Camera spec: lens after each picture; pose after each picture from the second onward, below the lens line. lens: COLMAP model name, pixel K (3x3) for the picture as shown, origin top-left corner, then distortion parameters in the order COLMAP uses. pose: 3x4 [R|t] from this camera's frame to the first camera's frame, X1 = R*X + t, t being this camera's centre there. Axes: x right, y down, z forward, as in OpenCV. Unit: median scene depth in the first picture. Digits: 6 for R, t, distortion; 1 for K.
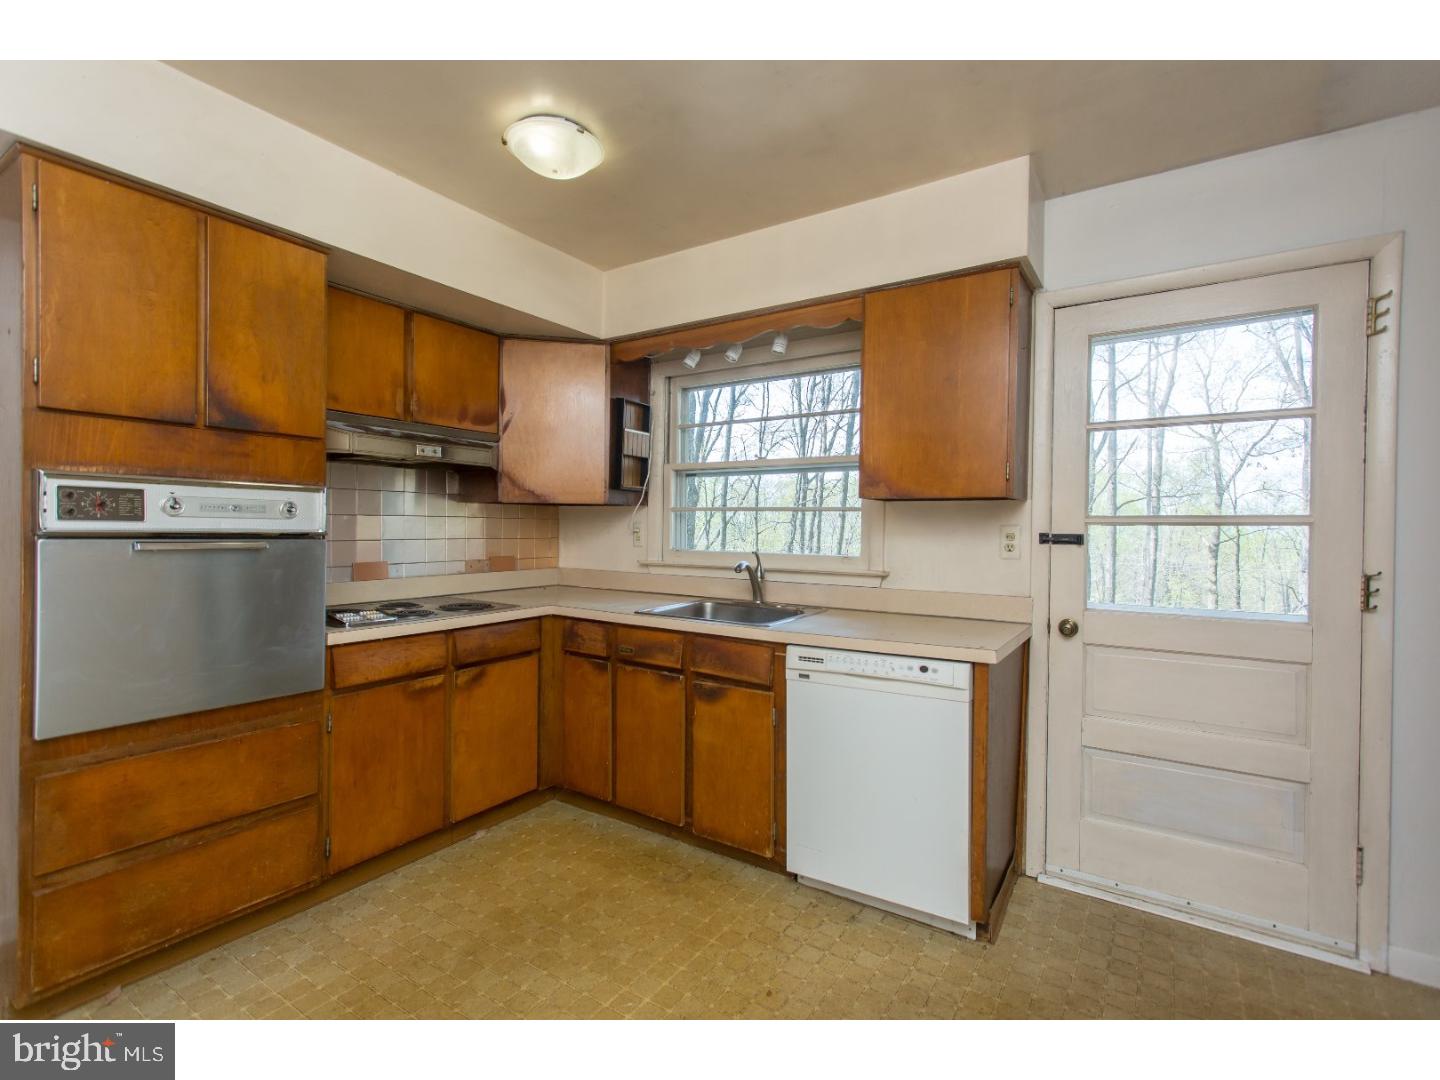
lens RADIAL K [[675.5, 0, 720.0], [0, 675.5, 540.0], [0, 0, 1]] dist [0.006958, -0.000154]
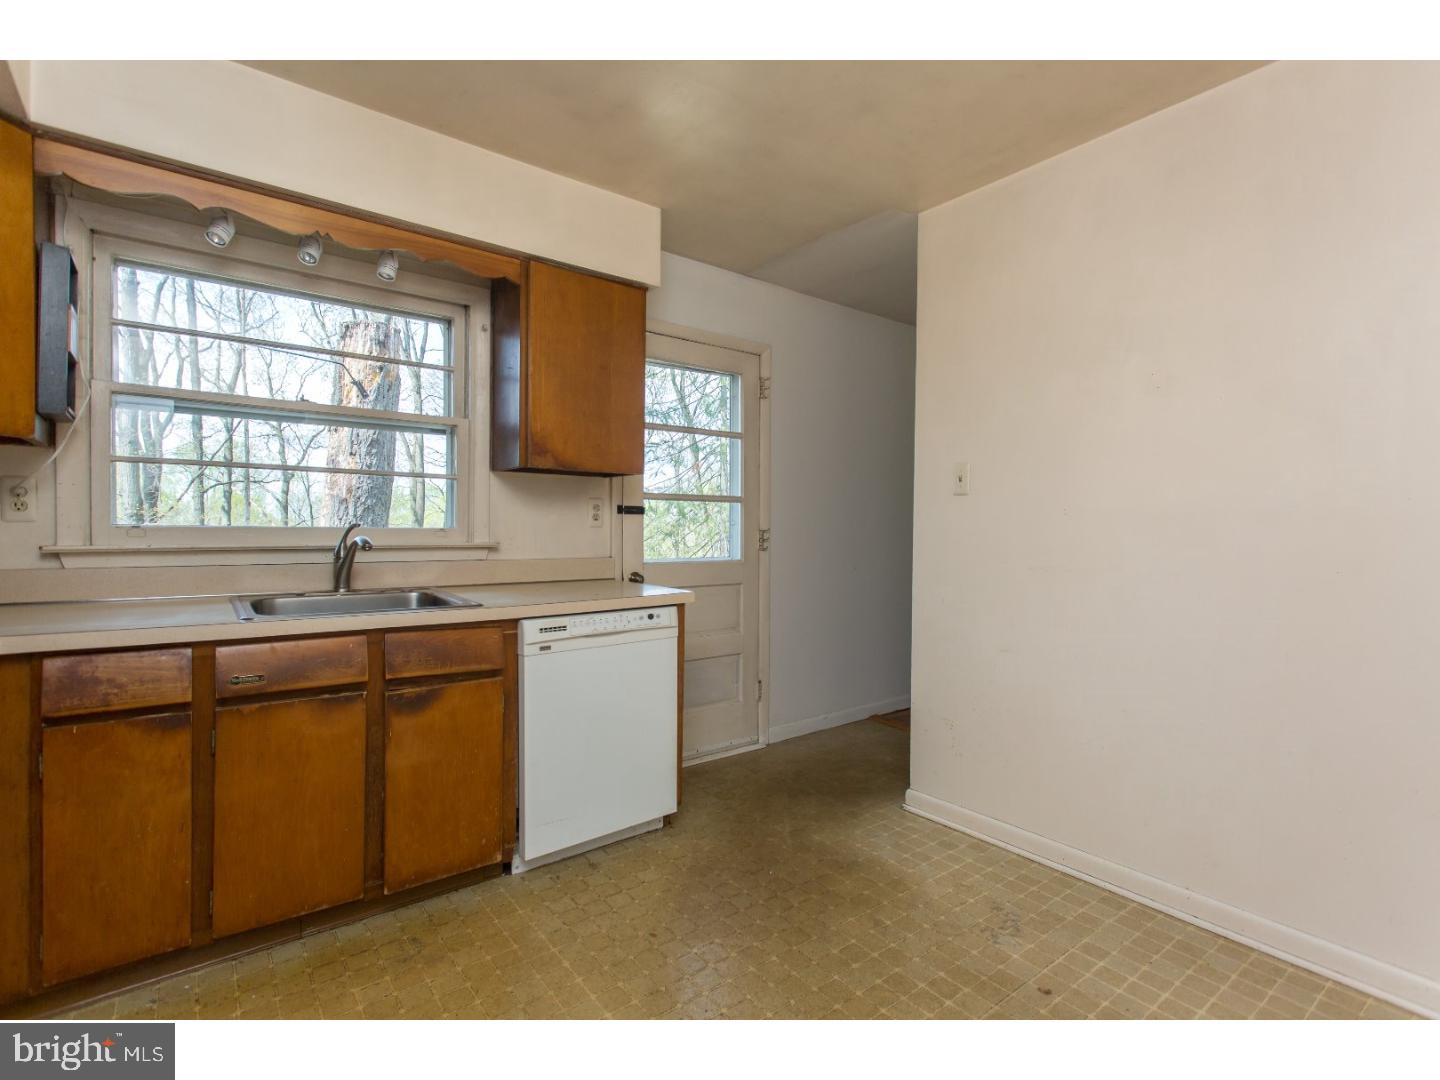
lens RADIAL K [[688.1, 0, 714.6], [0, 688.1, 537.5], [0, 0, 1]] dist [0.000338, 0.000117]
pose [[0.322315, -0.023995, 0.946328, -0.739485], [0.008946, 0.999711, 0.022302, 0.025051], [-0.946590, 0.001278, 0.322436, 0.468708]]
